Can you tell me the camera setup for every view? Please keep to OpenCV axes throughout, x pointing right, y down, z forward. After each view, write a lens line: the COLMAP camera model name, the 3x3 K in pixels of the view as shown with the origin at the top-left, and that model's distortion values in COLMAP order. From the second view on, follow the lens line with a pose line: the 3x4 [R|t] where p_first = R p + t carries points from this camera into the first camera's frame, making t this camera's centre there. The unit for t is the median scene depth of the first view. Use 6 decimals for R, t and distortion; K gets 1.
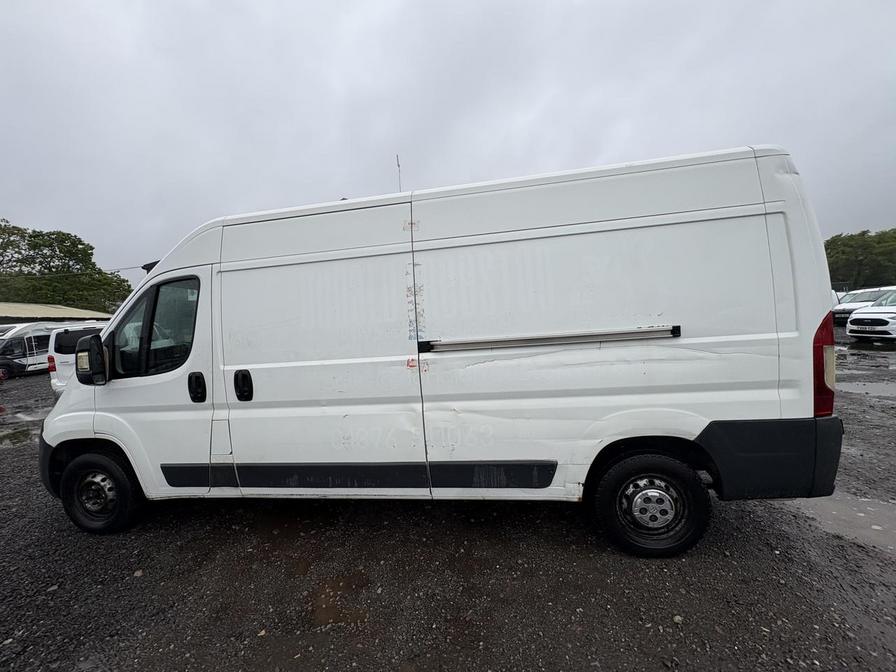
lens RADIAL K [[356.7, 0, 442.7], [0, 356.7, 337.2], [0, 0, 1]] dist [-0.000494, 0.000106]
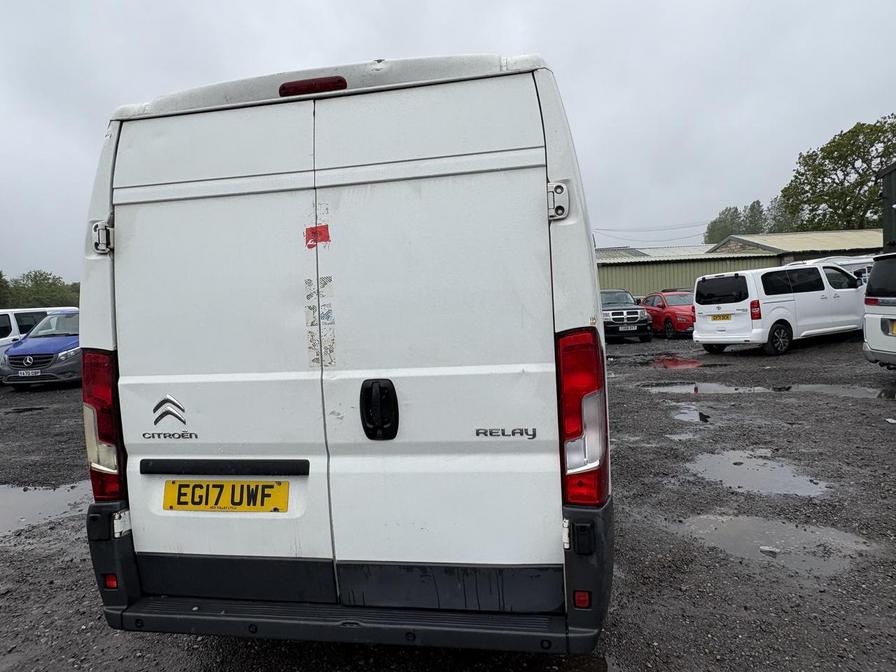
lens RADIAL K [[597.3, 0, 449.3], [0, 597.3, 332.2], [0, 0, 1]] dist [0.001001, 0.001354]
pose [[-0.014519, 0.108161, -0.994027, 0.104329], [0.004606, 0.994129, 0.108105, -0.010421], [0.999884, -0.003009, -0.014932, 0.074627]]
